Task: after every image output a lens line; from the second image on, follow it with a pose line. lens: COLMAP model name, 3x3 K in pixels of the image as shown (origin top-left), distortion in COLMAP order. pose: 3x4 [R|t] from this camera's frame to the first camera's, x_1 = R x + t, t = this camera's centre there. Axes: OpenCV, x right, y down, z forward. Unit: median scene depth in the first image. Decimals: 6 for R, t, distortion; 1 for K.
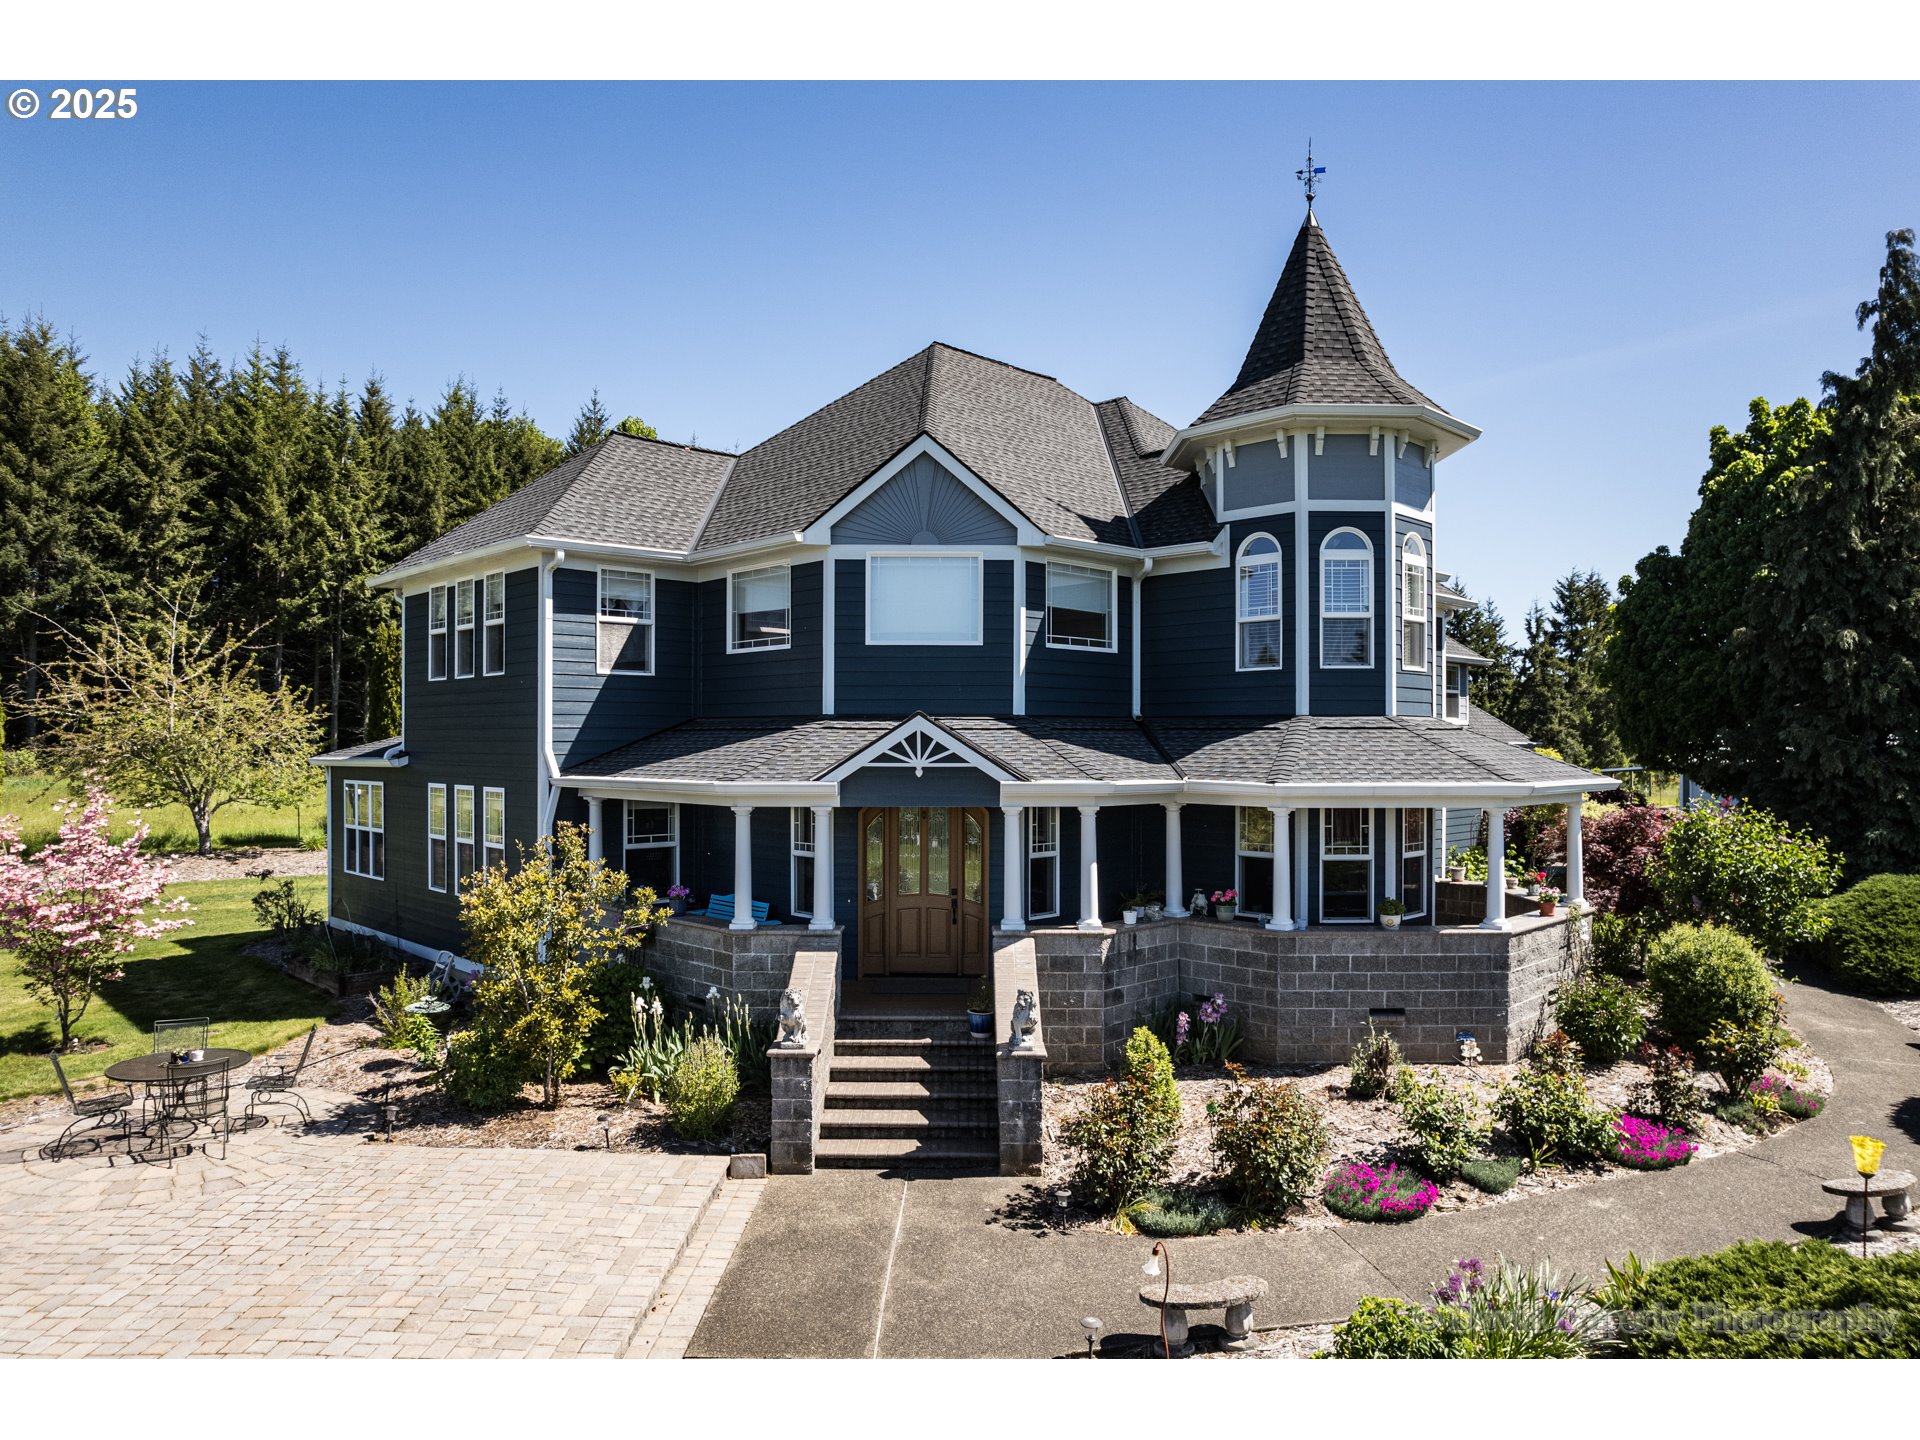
lens RADIAL K [[1208.4, 0, 936.4], [0, 1208.4, 718.0], [0, 0, 1]] dist [-0.069320, 0.075969]
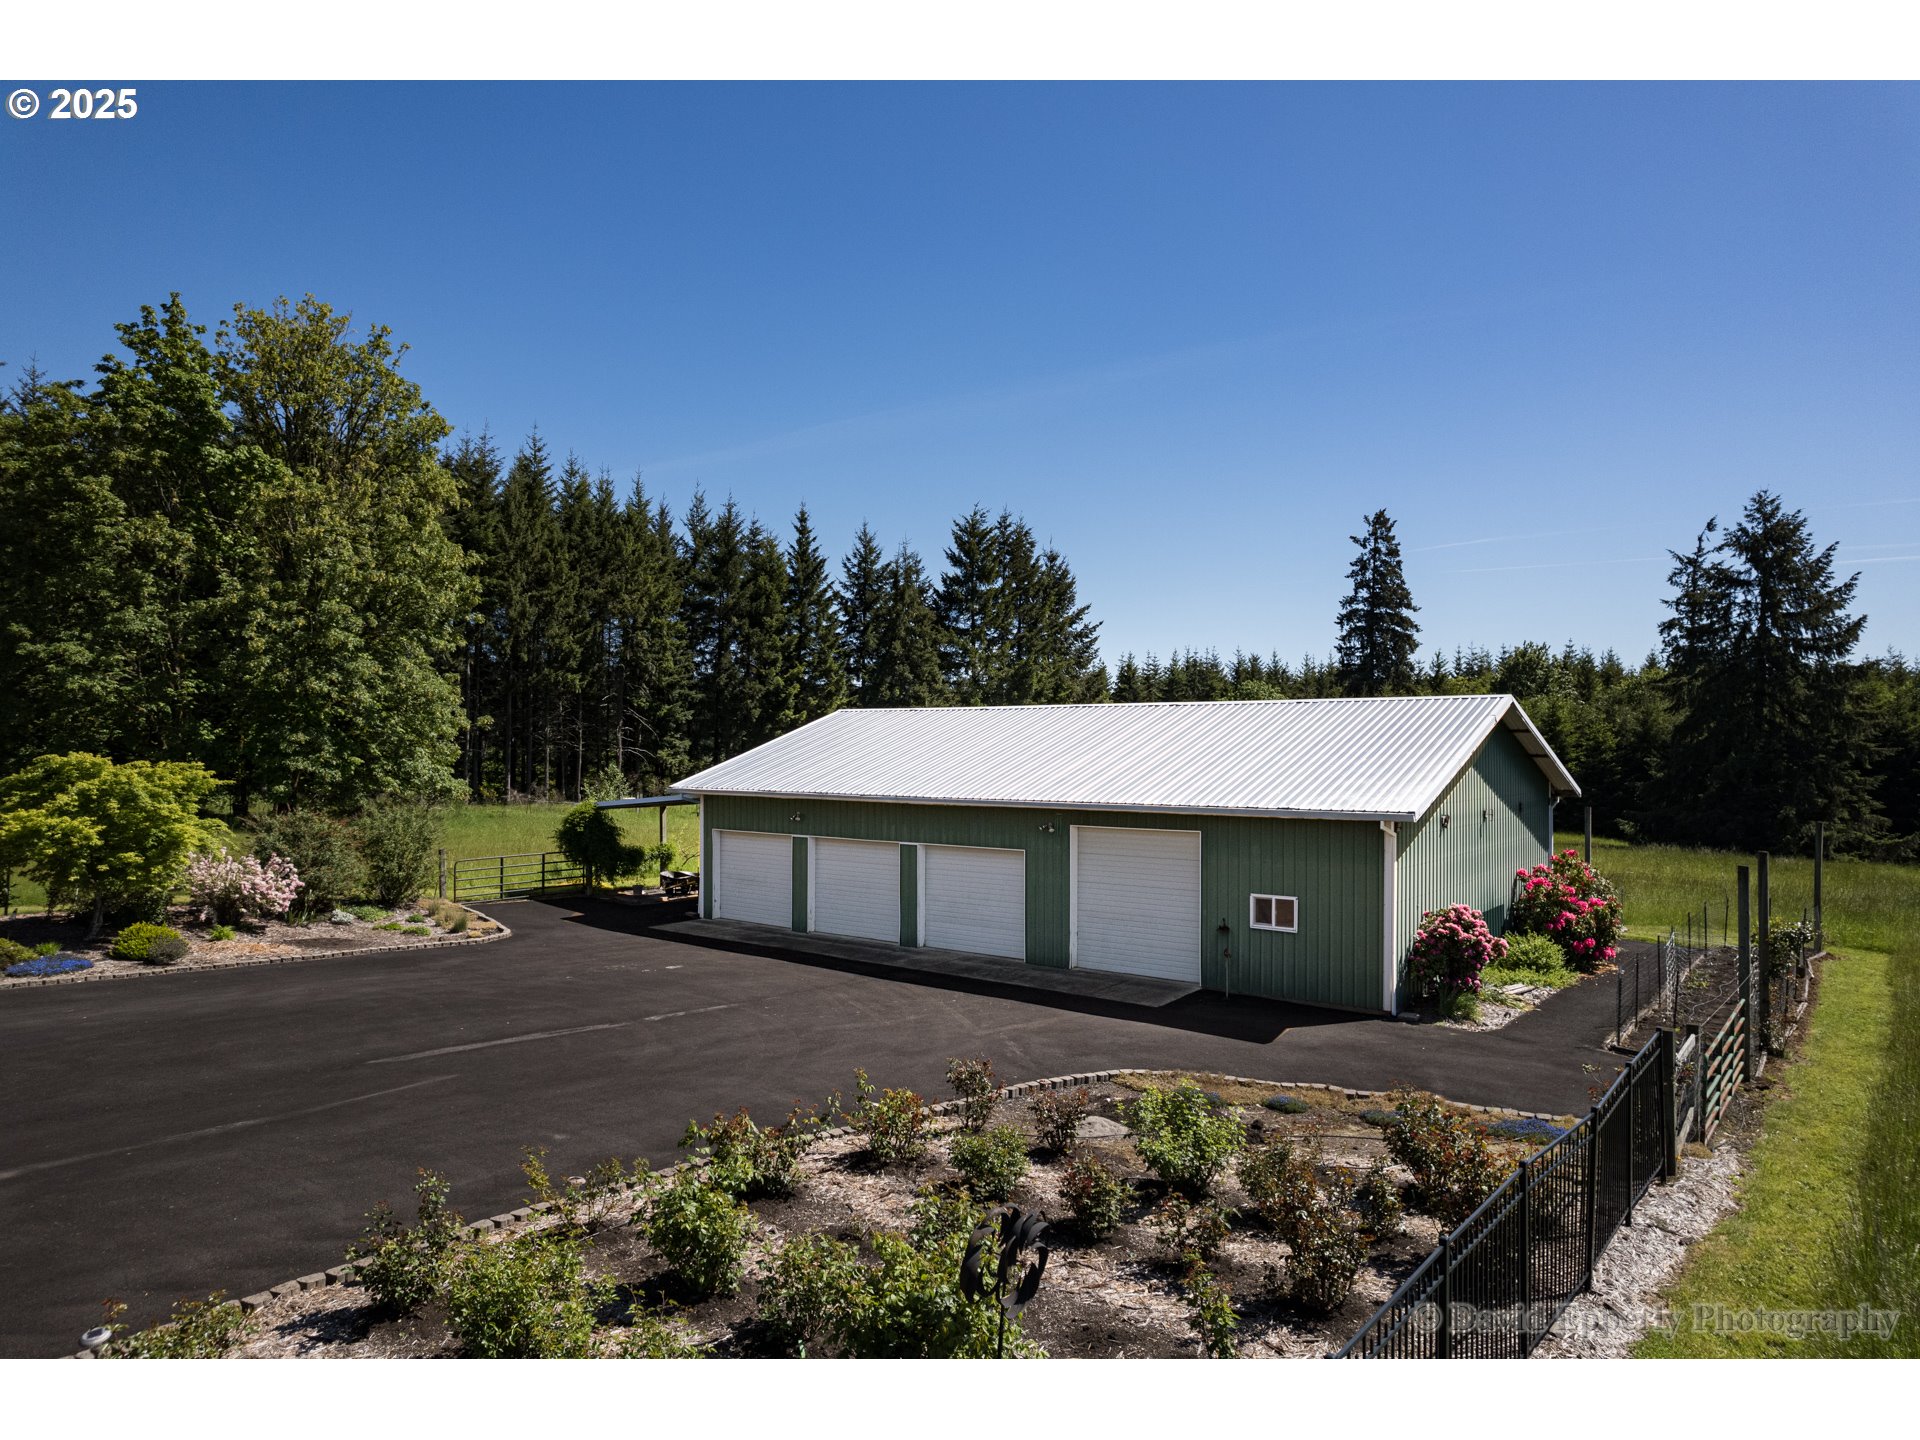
lens RADIAL K [[1165.2, 0, 891.3], [0, 1165.2, 771.7], [0, 0, 1]] dist [-0.006739, -0.003290]
pose [[0.980045, -0.005272, 0.198706, 2.806296], [-0.003337, 0.999071, 0.042969, 0.054763], [-0.198748, -0.042774, 0.979117, 2.536590]]
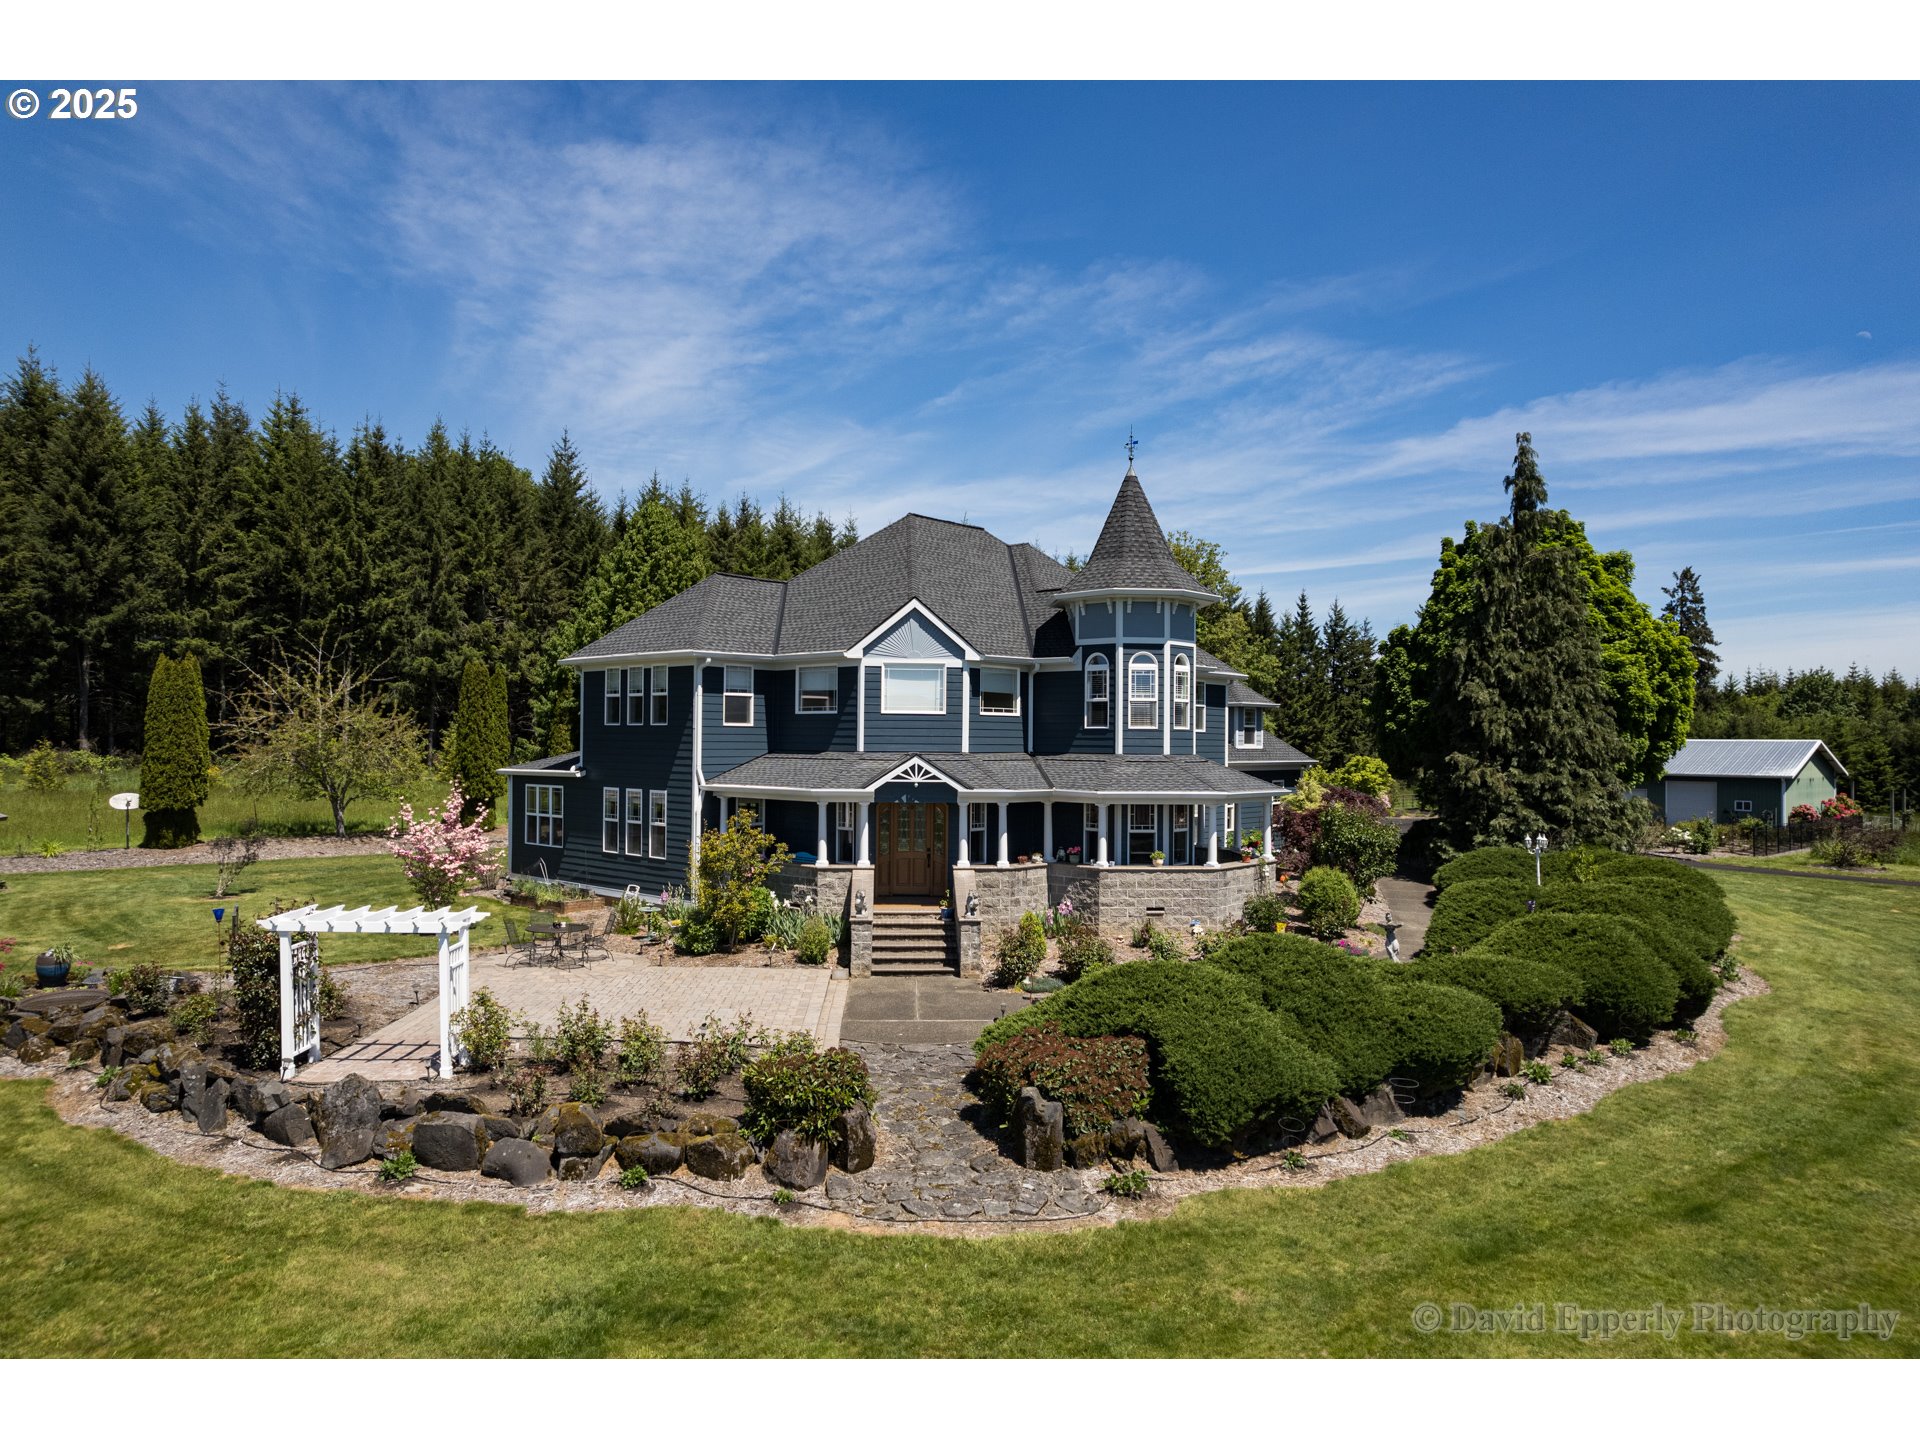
lens RADIAL K [[1208.4, 0, 936.4], [0, 1208.4, 718.0], [0, 0, 1]] dist [-0.069320, 0.075969]
pose [[0.997605, 0.008311, 0.068667, -0.099239], [-0.008421, 0.999964, 0.001312, -0.055878], [-0.068654, -0.001887, 0.997639, -0.807162]]
